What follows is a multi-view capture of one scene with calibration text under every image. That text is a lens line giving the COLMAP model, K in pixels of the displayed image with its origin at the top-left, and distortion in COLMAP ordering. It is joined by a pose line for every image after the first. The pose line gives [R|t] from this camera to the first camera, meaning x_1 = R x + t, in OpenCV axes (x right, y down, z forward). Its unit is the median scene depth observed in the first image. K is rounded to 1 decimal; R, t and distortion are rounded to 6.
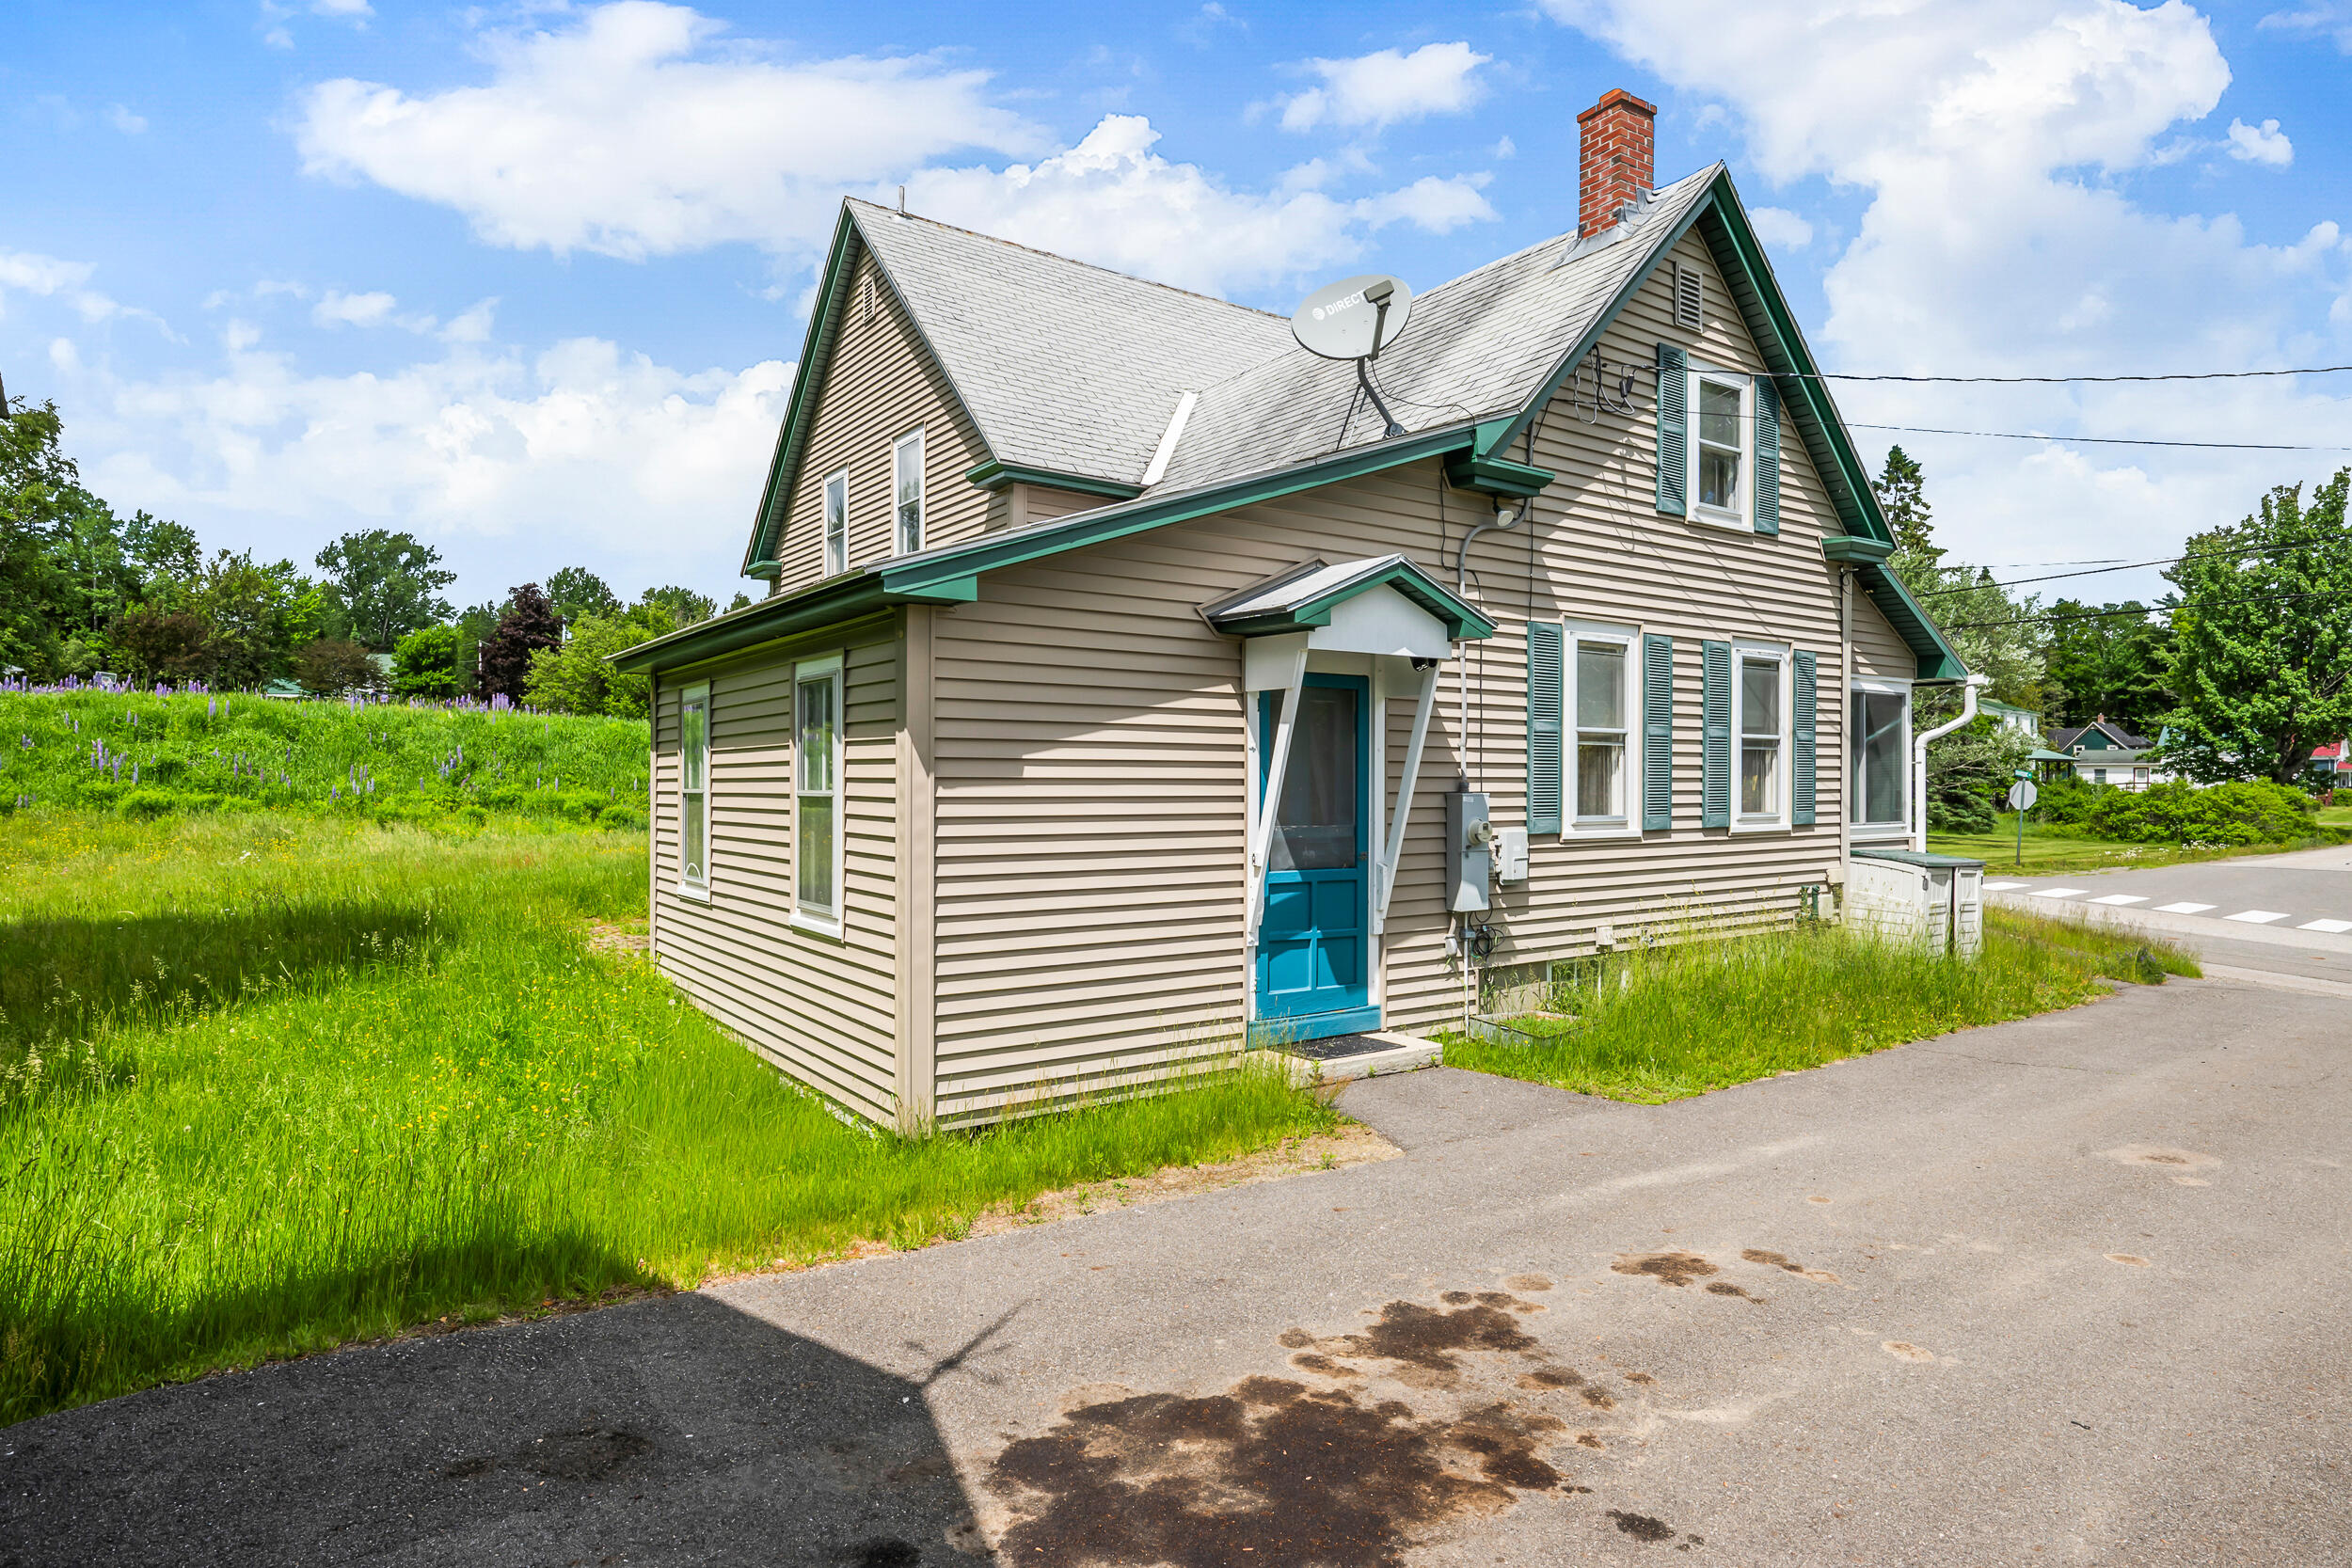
lens RADIAL K [[1293.4, 0, 1176.0], [0, 1293.4, 784.0], [0, 0, 1]] dist [-0.002021, -0.000145]
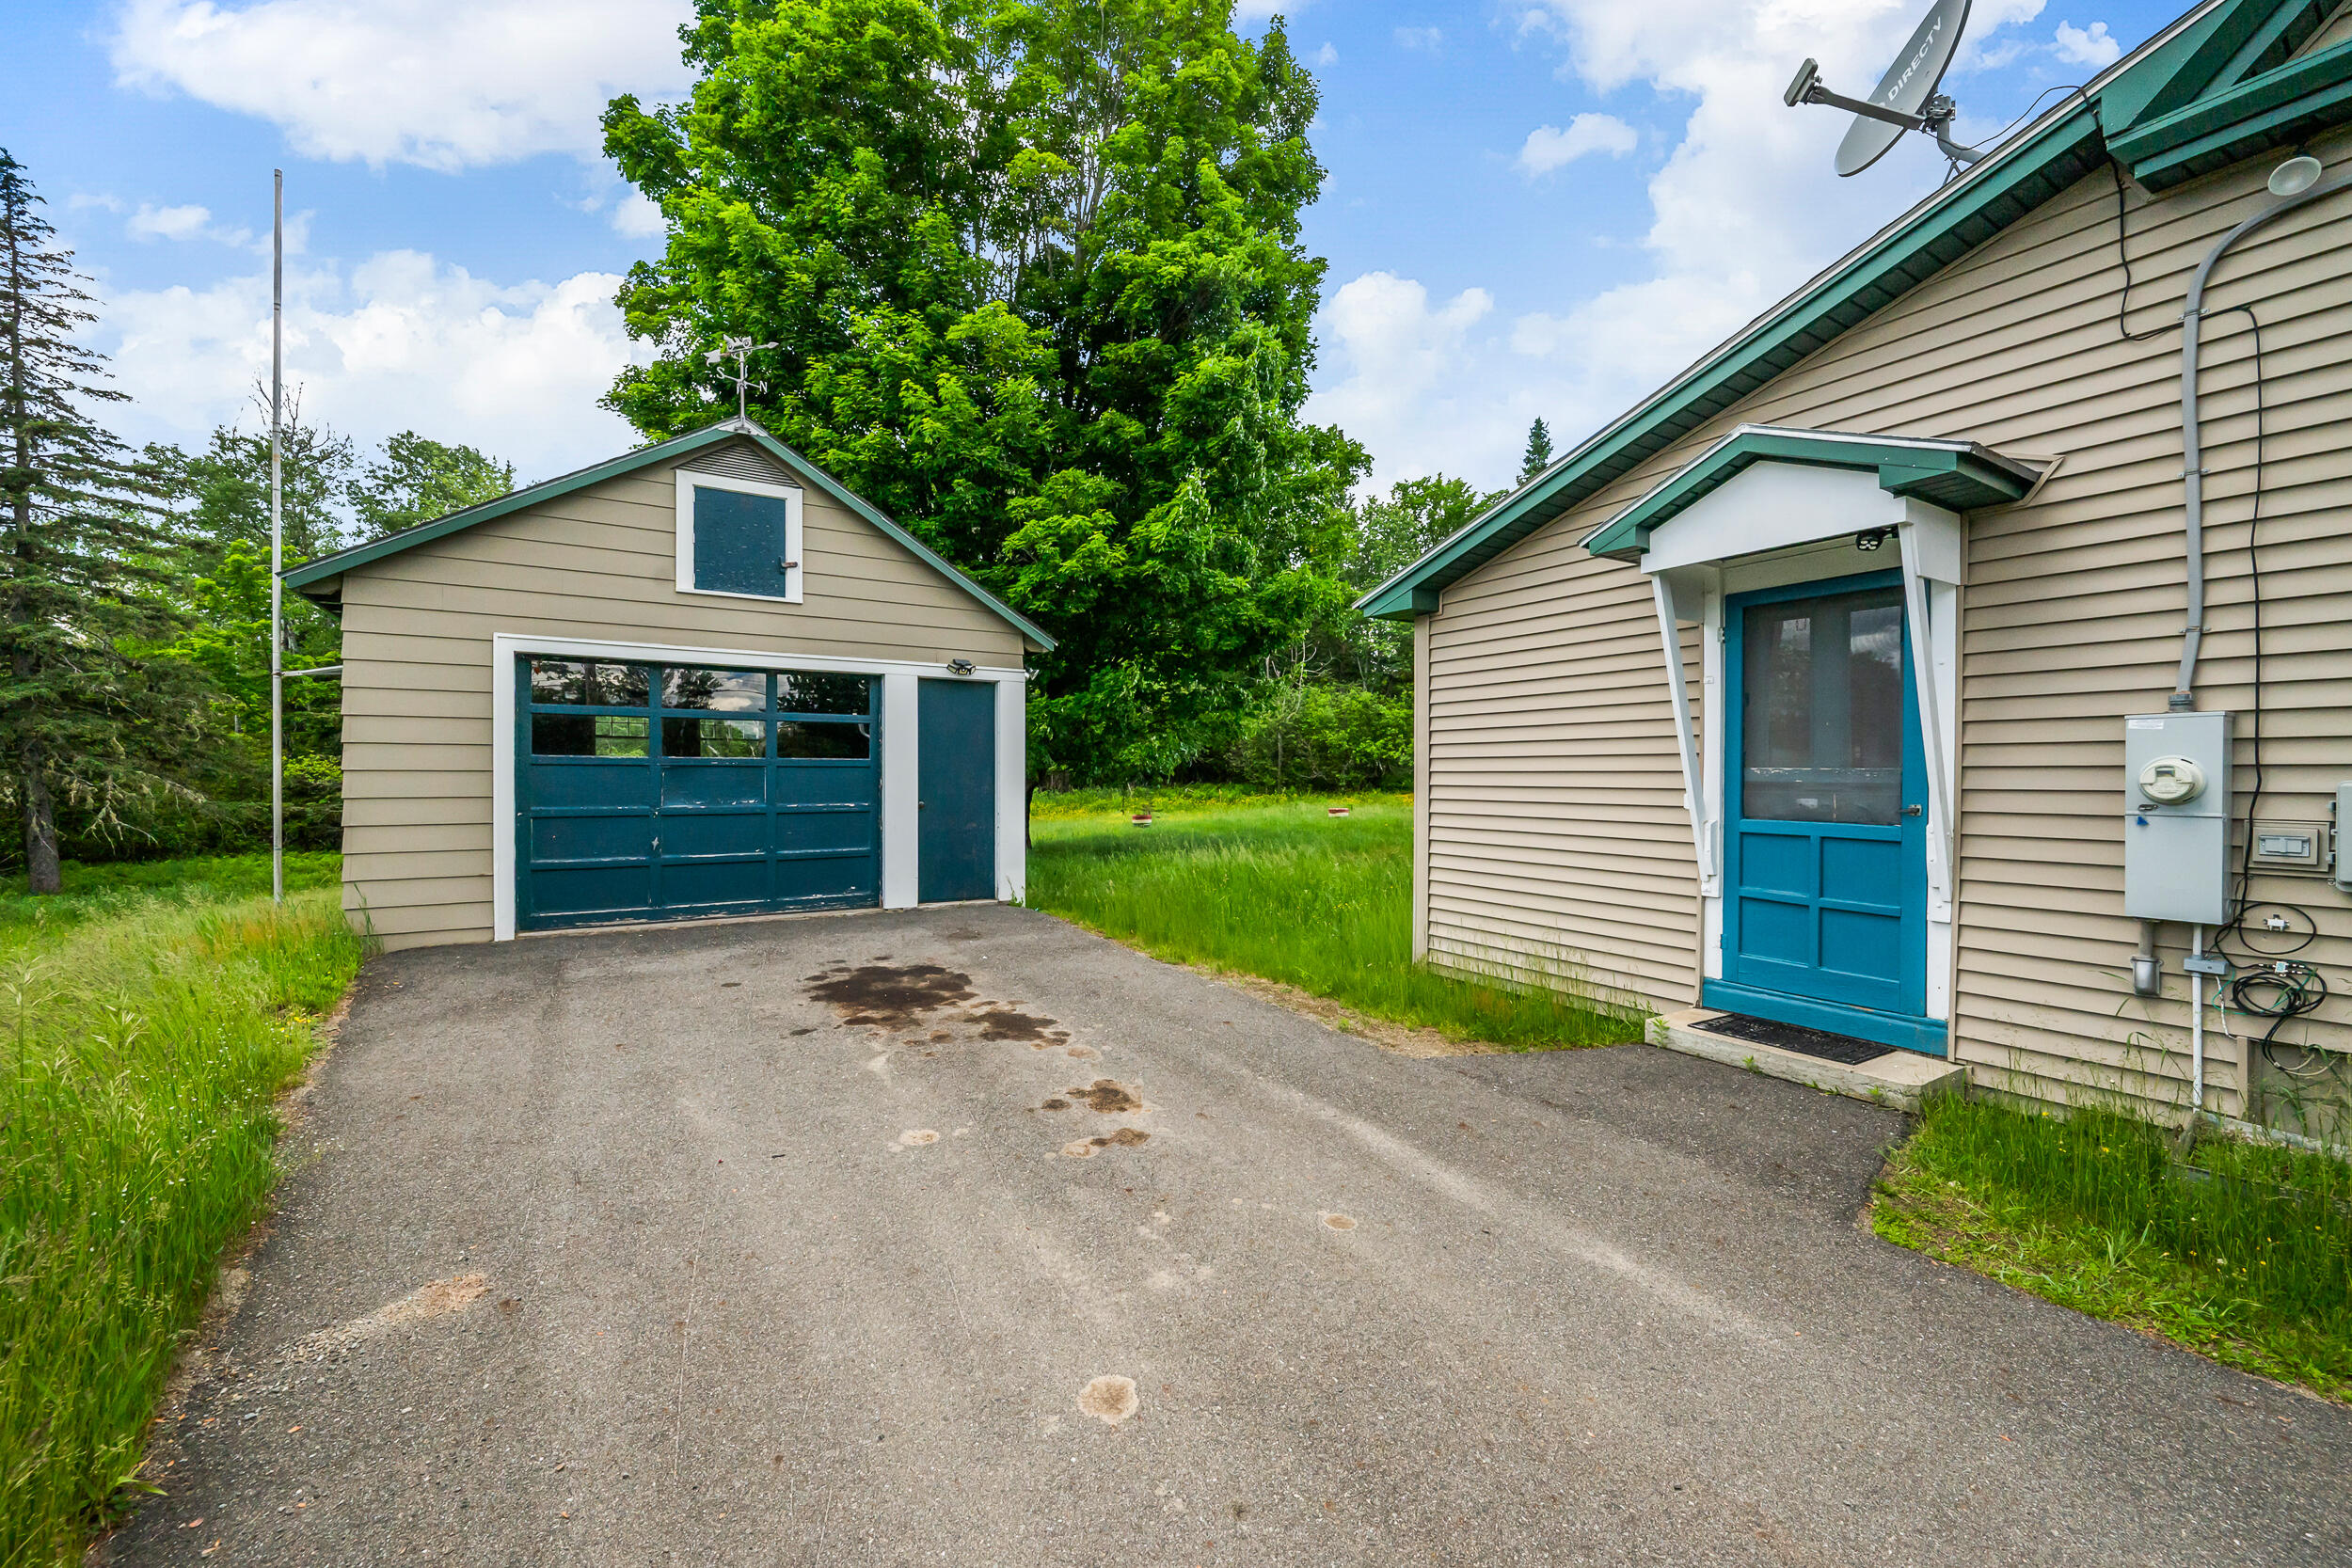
lens RADIAL K [[930.0, 0, 1186.3], [0, 930.0, 774.4], [0, 0, 1]] dist [-0.002418, -0.000197]
pose [[-0.055225, -0.004079, -0.998466, 1.217686], [-0.005995, 0.999975, -0.003753, 0.071068], [0.998456, 0.005778, -0.055248, 1.089763]]
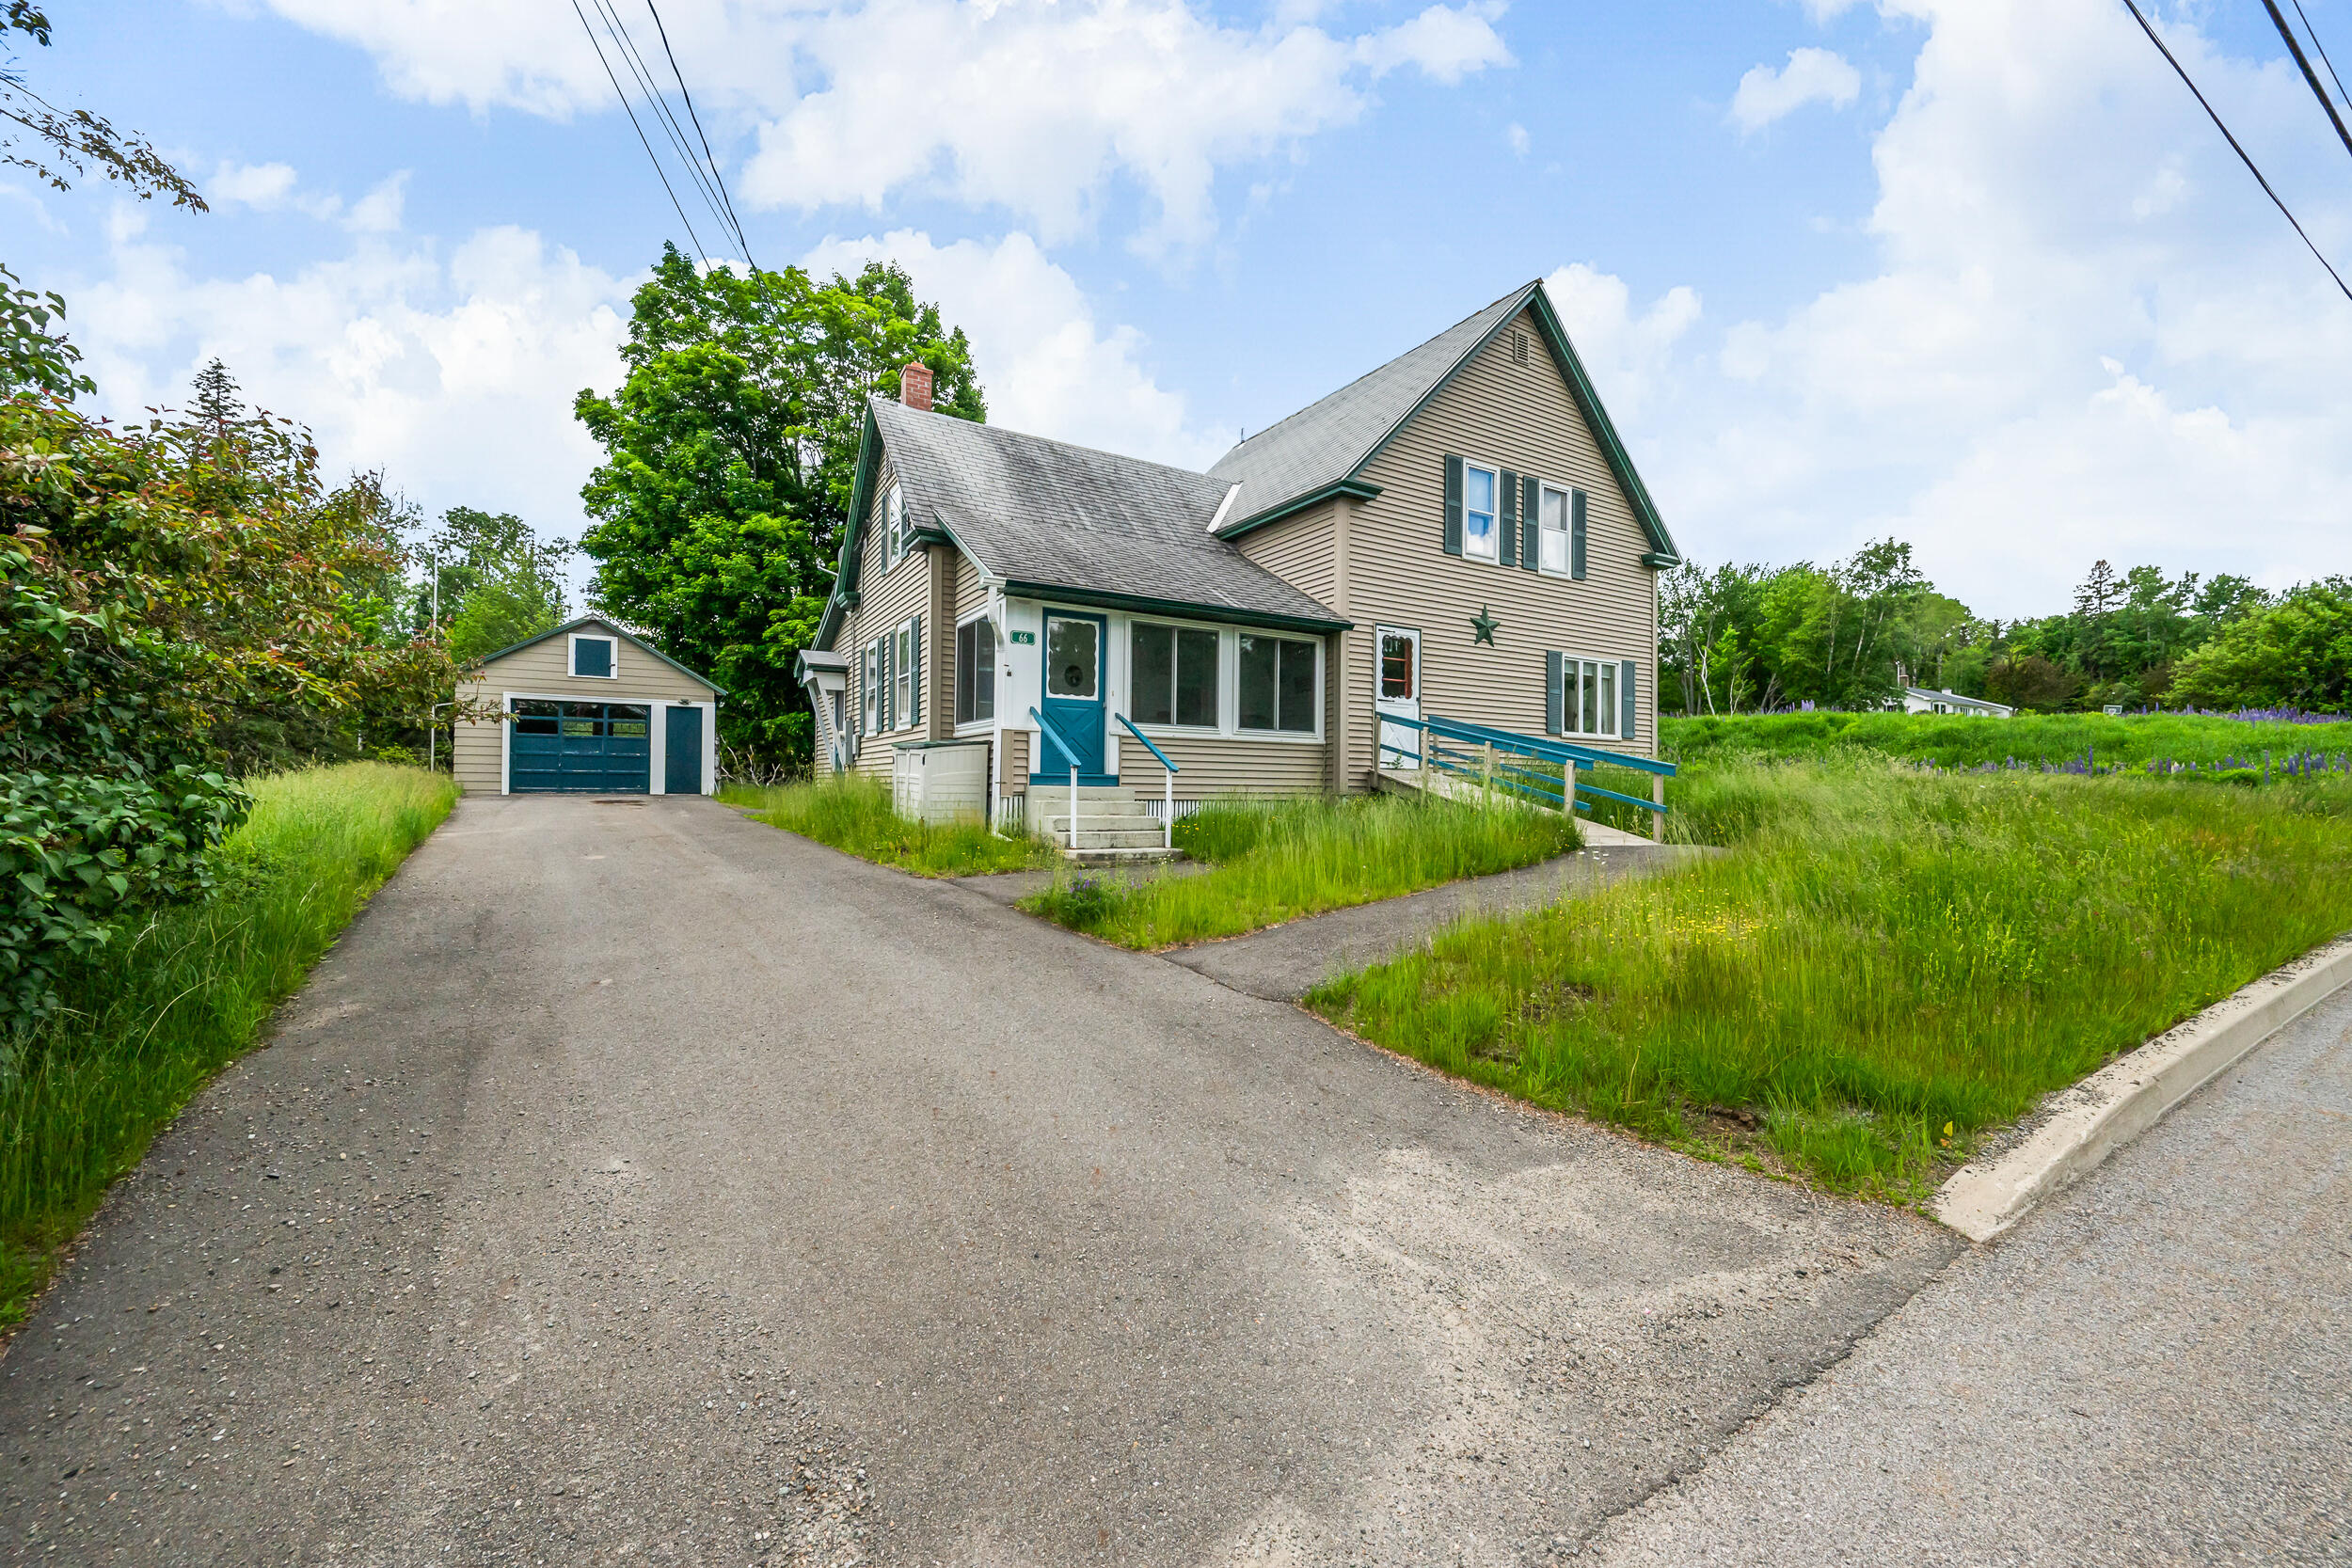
lens RADIAL K [[930.0, 0, 1186.3], [0, 930.0, 774.4], [0, 0, 1]] dist [-0.002418, -0.000197]
pose [[-0.080774, -0.016969, -0.996588, 3.815607], [-0.015390, 0.999757, -0.015776, 0.250696], [0.996614, 0.014063, -0.081016, 3.399521]]
